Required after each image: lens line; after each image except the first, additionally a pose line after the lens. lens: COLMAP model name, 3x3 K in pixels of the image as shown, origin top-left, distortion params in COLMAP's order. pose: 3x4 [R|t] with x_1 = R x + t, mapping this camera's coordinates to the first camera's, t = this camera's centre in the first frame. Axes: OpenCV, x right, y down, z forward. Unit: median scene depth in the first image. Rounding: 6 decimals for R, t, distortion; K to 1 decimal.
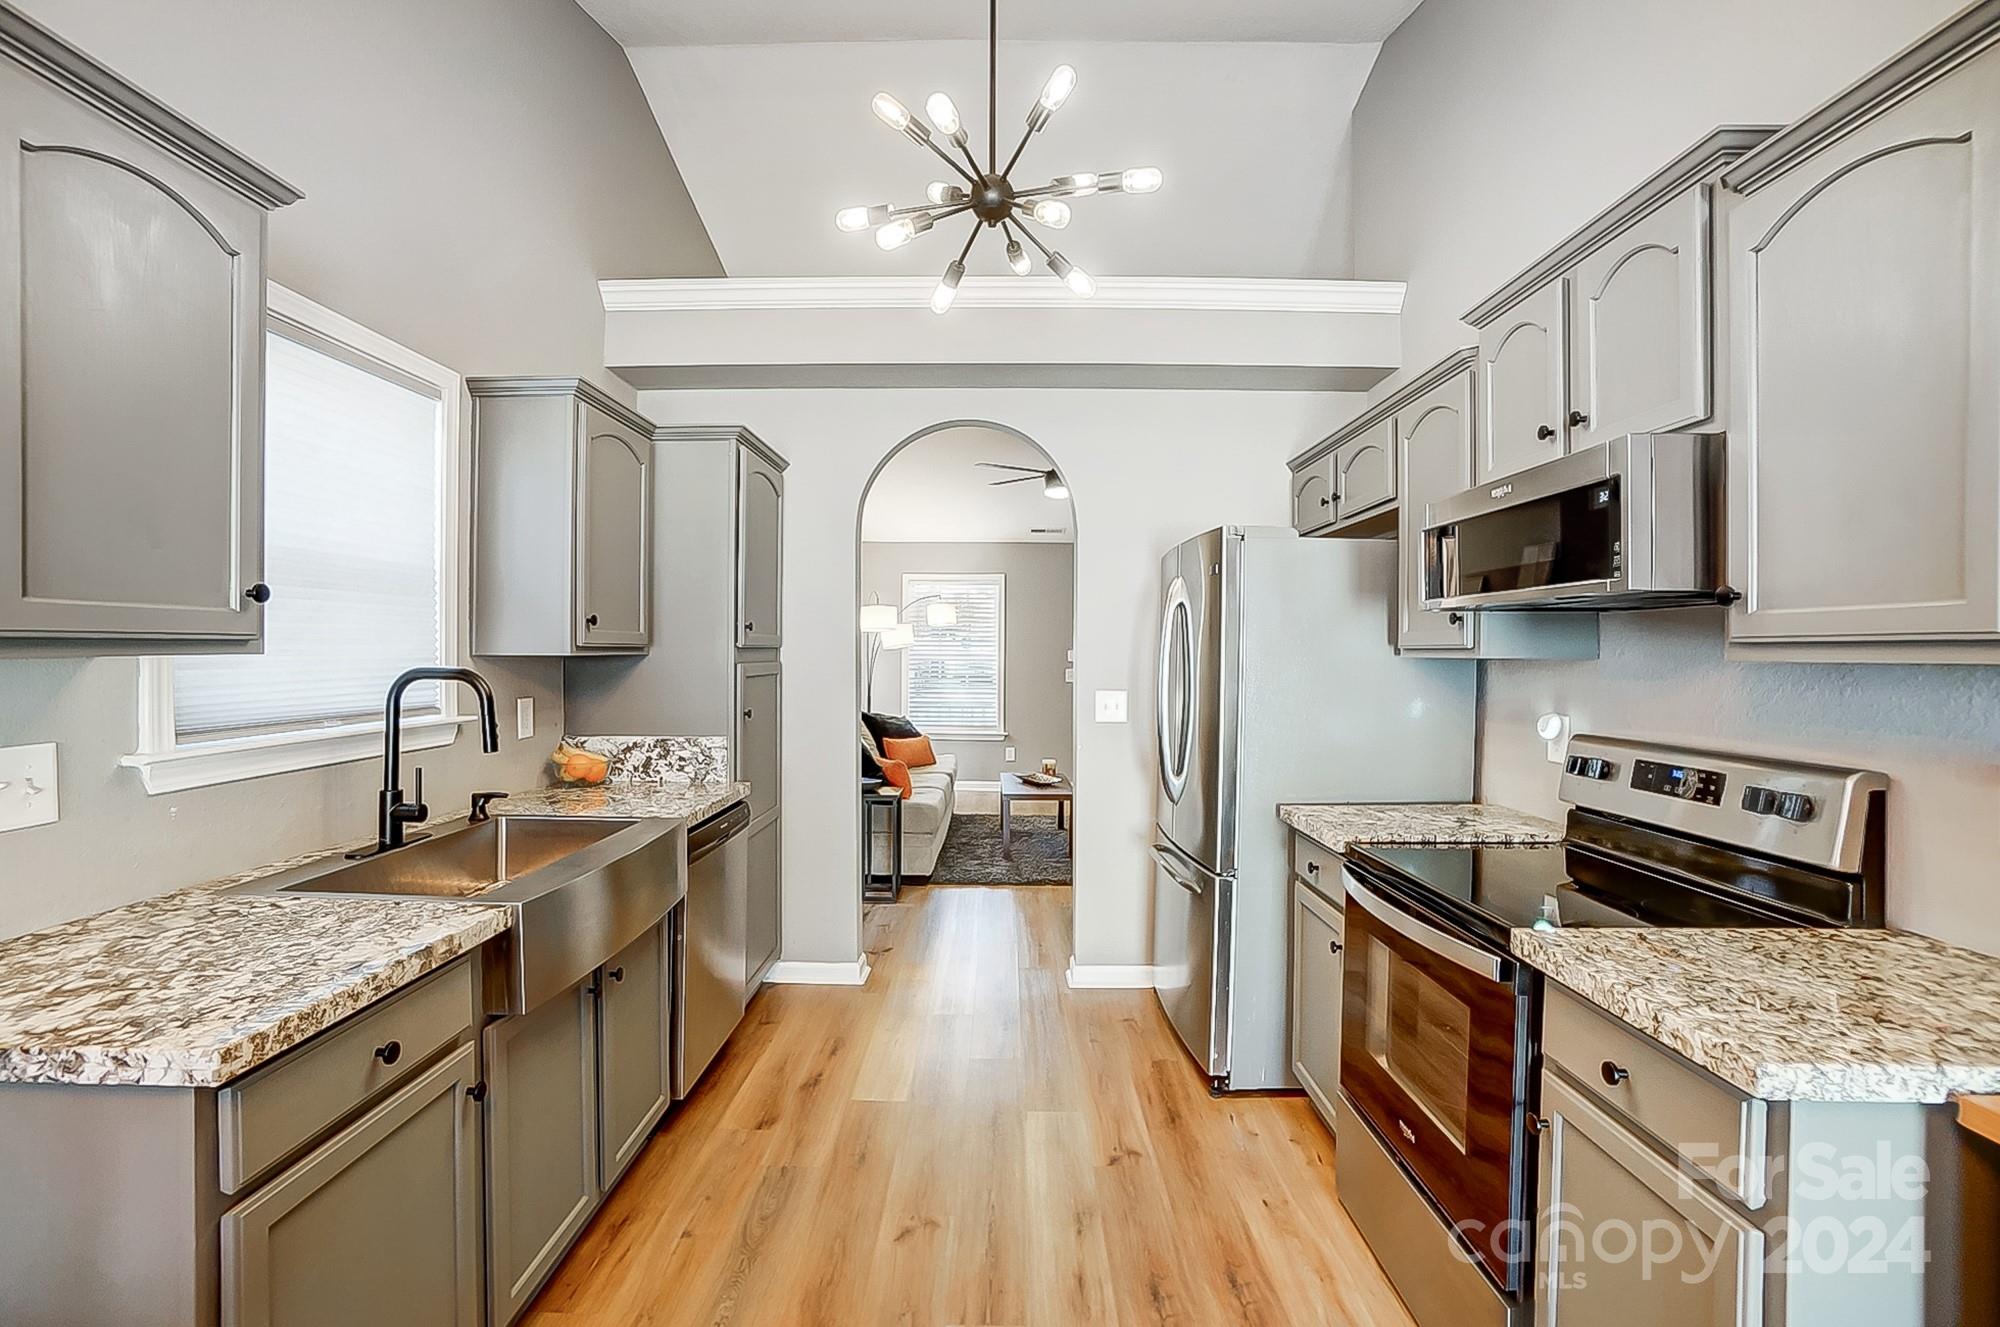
lens RADIAL K [[891.5, 0, 992.1], [0, 891.5, 656.4], [0, 0, 1]] dist [-0.063536, 0.023374]
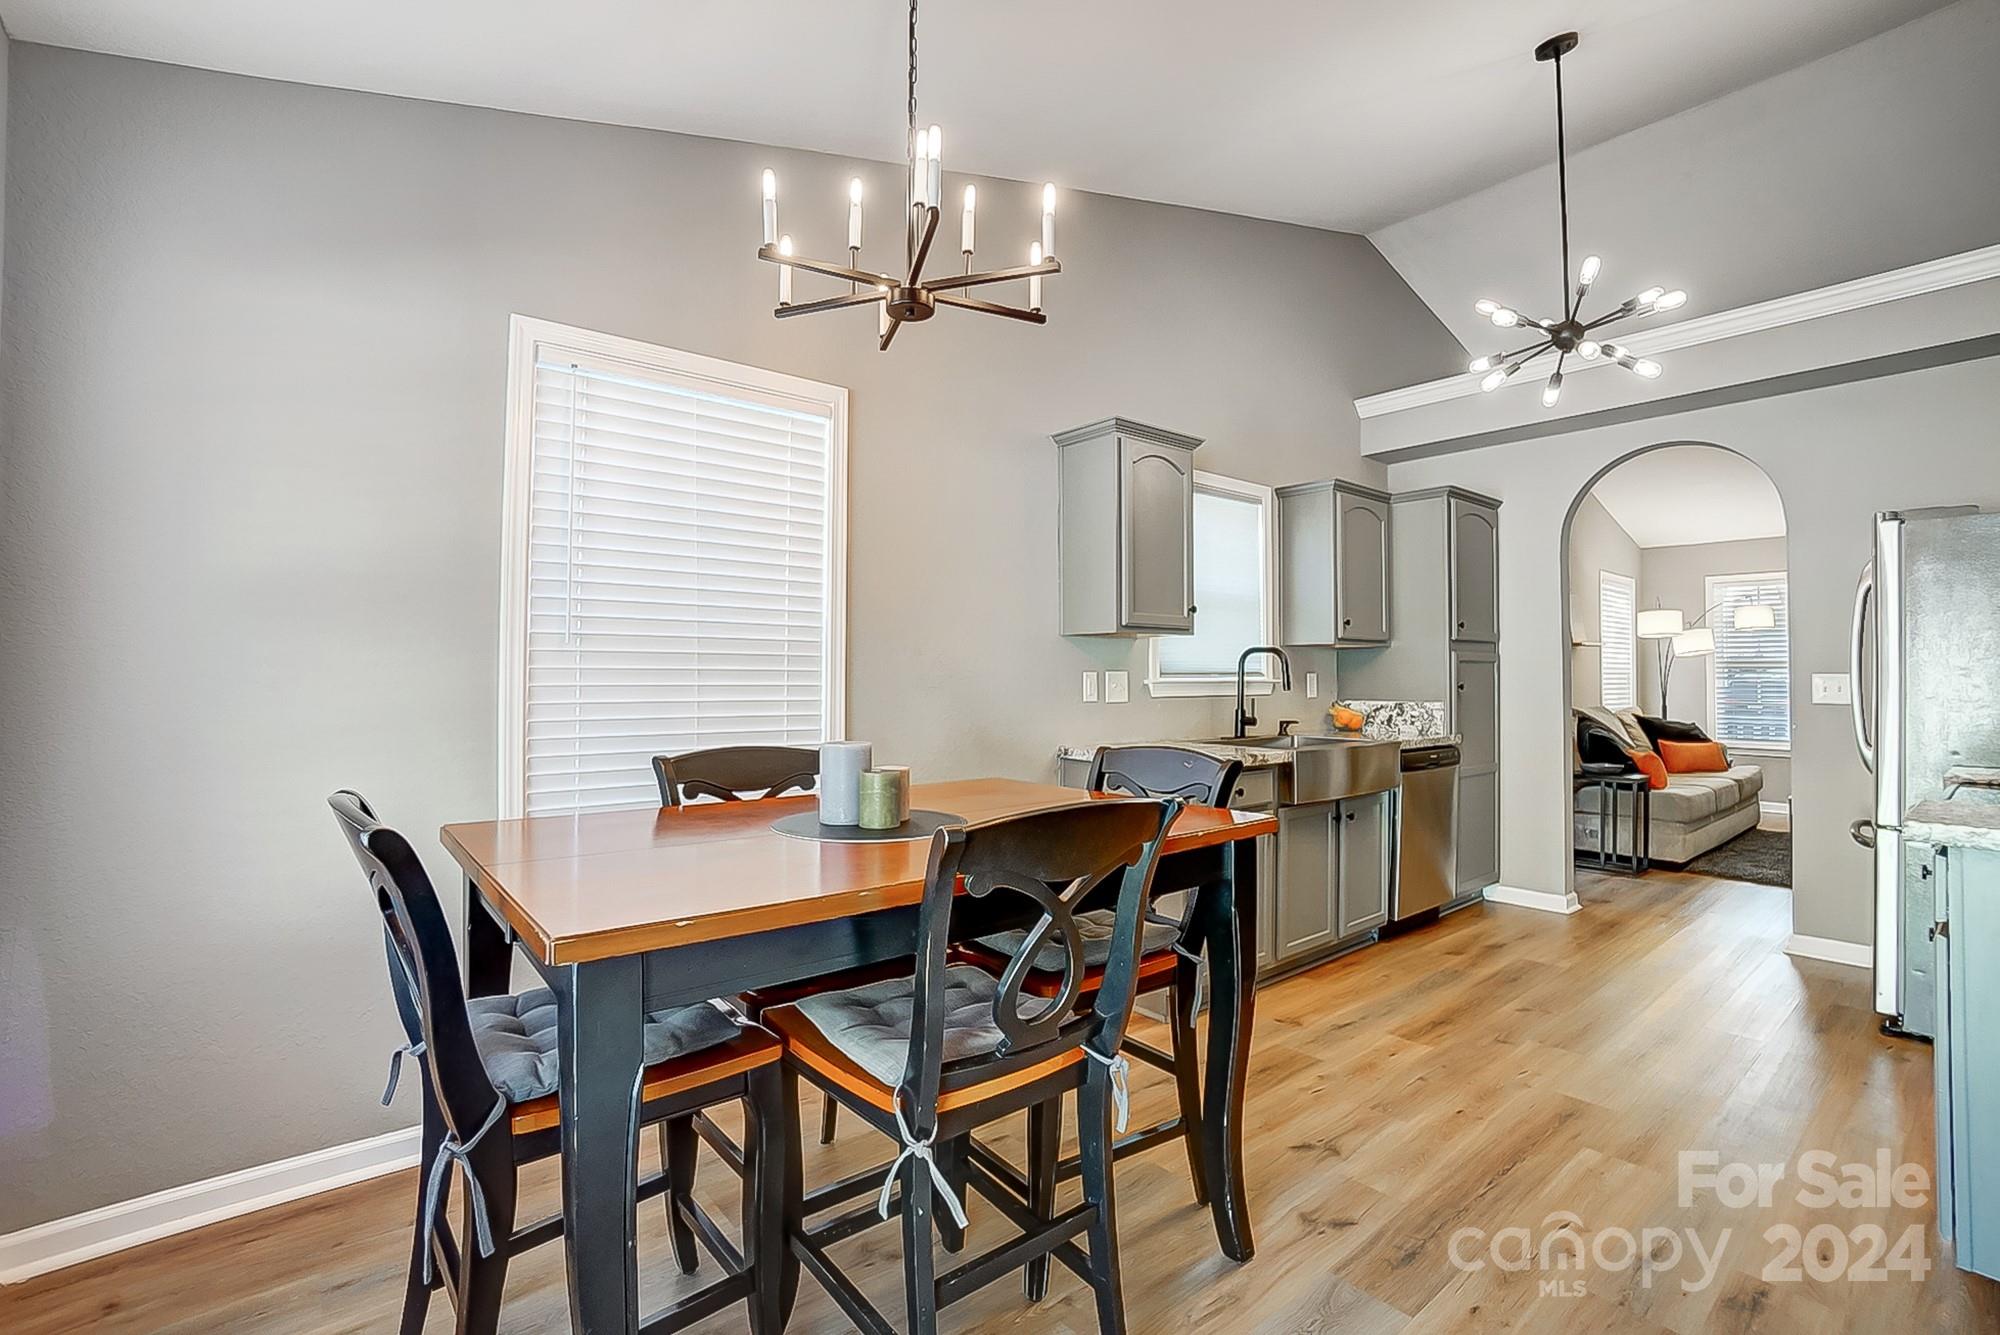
lens RADIAL K [[911.3, 0, 990.2], [0, 911.3, 662.8], [0, 0, 1]] dist [-0.061677, 0.027713]
pose [[0.646062, -0.017444, -0.763085, 0.446905], [-0.002946, 0.999674, -0.025346, 0.087769], [0.763279, 0.018623, 0.645801, -0.665629]]
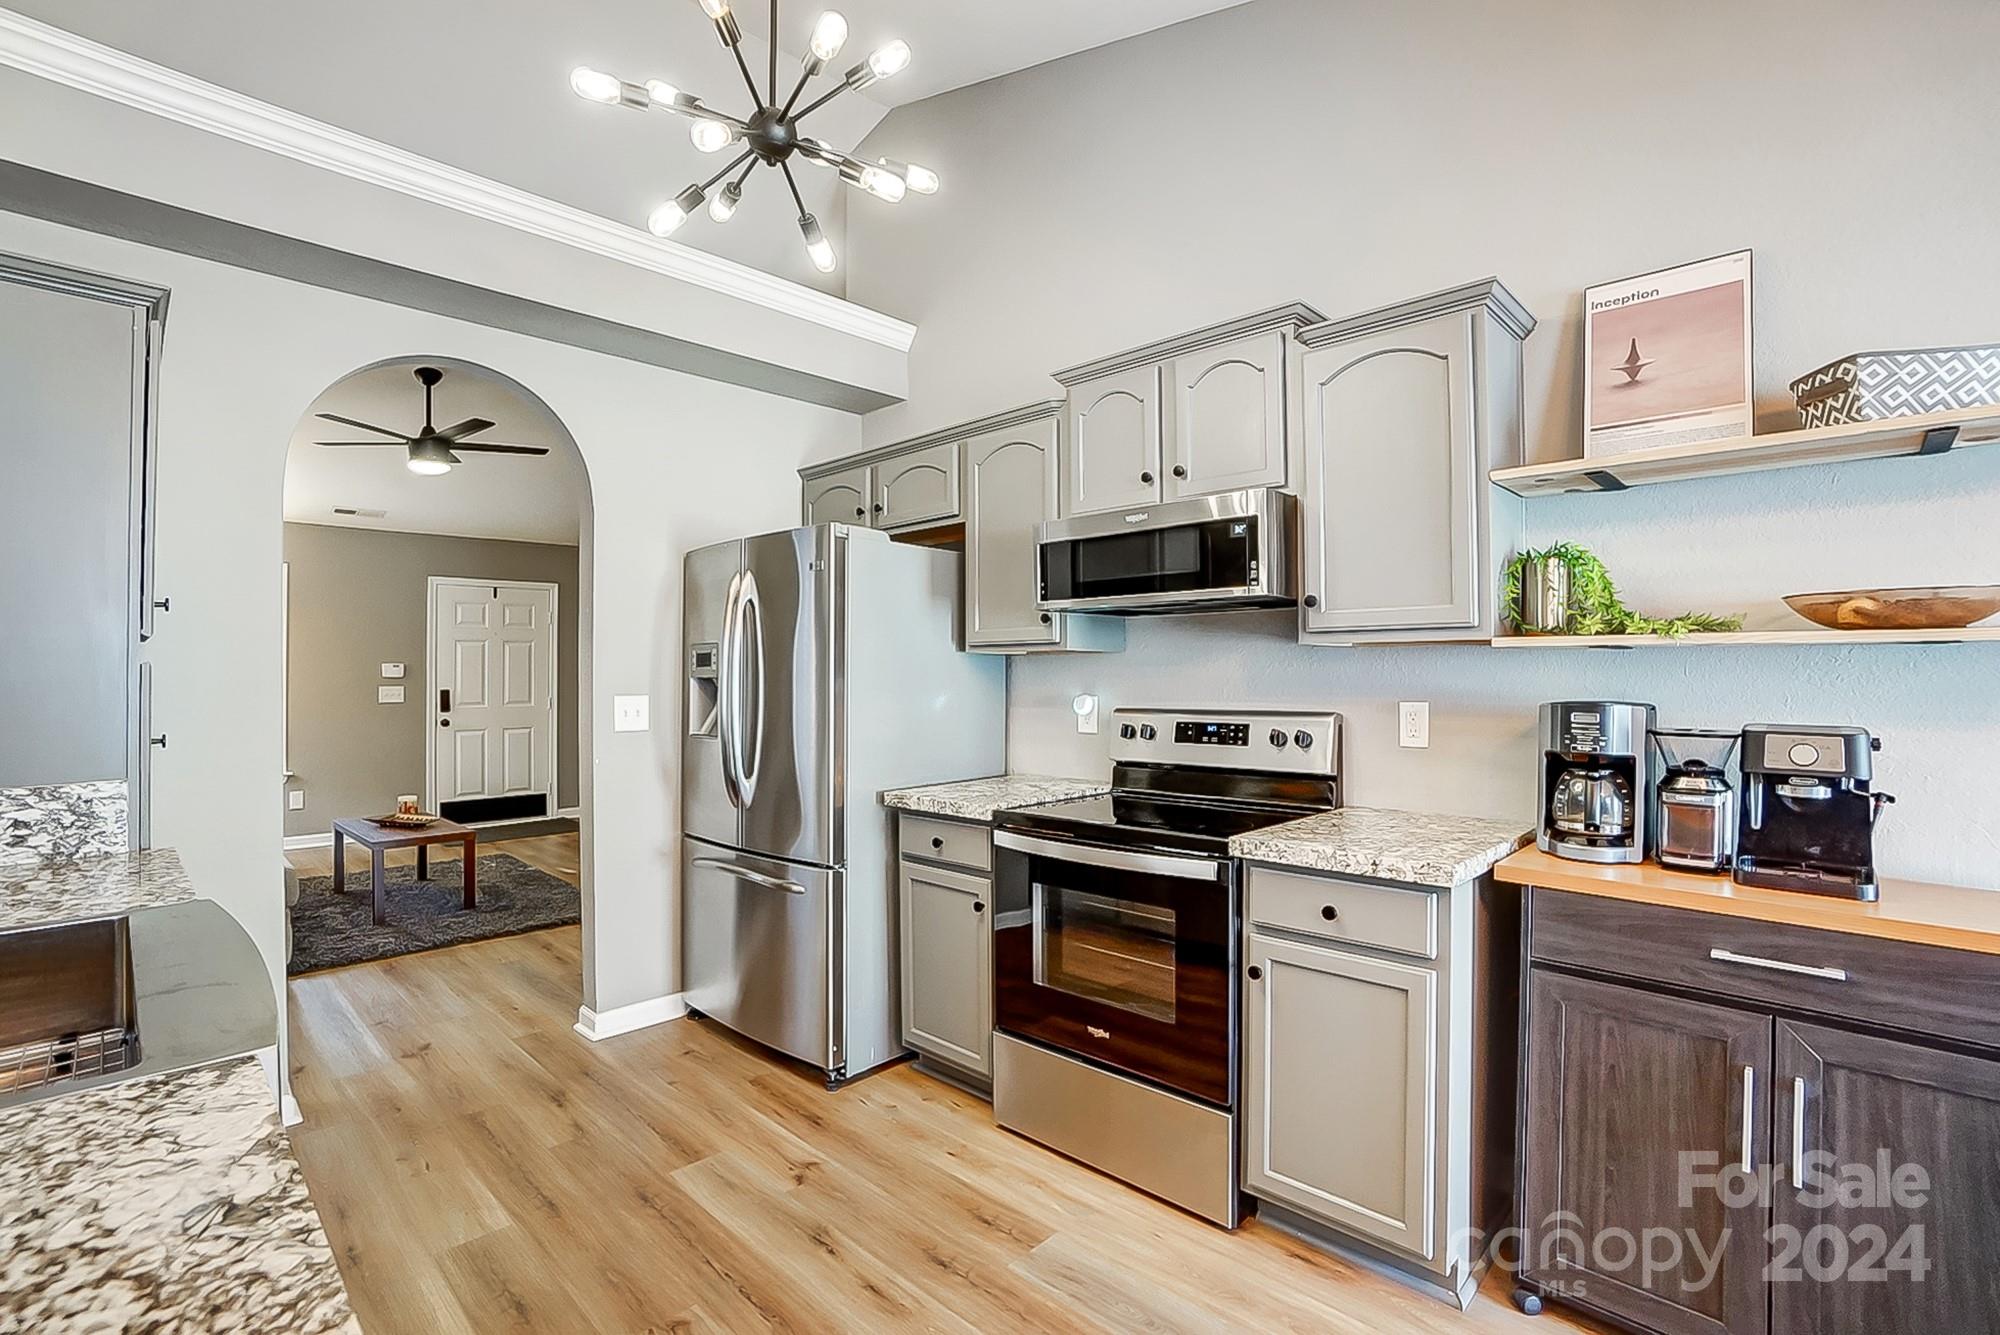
lens RADIAL K [[911.3, 0, 990.2], [0, 911.3, 662.8], [0, 0, 1]] dist [-0.061677, 0.027713]
pose [[0.689950, -0.000987, 0.723856, -0.435384], [0.012270, 0.999871, -0.010332, 0.030489], [-0.723753, 0.016010, 0.689874, 0.178697]]
